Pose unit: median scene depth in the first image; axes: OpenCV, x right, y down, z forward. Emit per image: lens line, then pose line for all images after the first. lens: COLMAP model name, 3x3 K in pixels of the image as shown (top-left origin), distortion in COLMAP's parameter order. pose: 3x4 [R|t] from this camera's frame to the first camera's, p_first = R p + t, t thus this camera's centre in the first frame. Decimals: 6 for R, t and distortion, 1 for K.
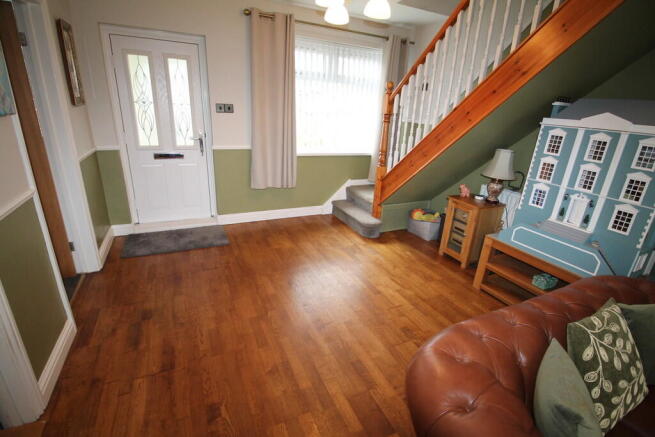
lens RADIAL K [[307.7, 0, 330.2], [0, 307.7, 214.3], [0, 0, 1]] dist [-0.007889, -0.005077]
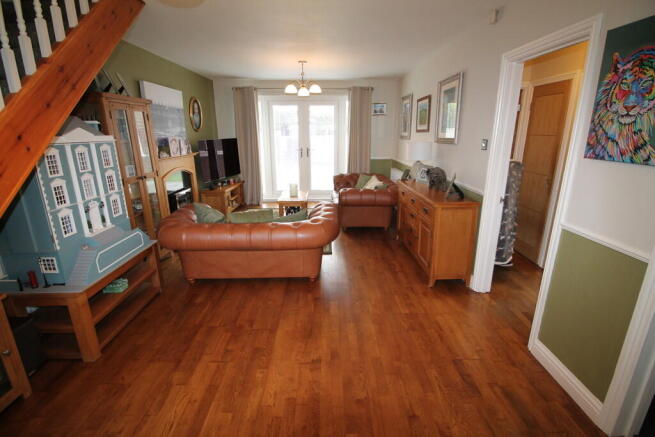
lens RADIAL K [[307.7, 0, 329.8], [0, 307.7, 219.5], [0, 0, 1]] dist [-0.007889, -0.005077]
pose [[-0.908408, -0.162740, 0.385111, -0.359219], [0.095442, 0.816088, 0.569992, -0.523967], [-0.407045, 0.554542, -0.725809, 1.398065]]
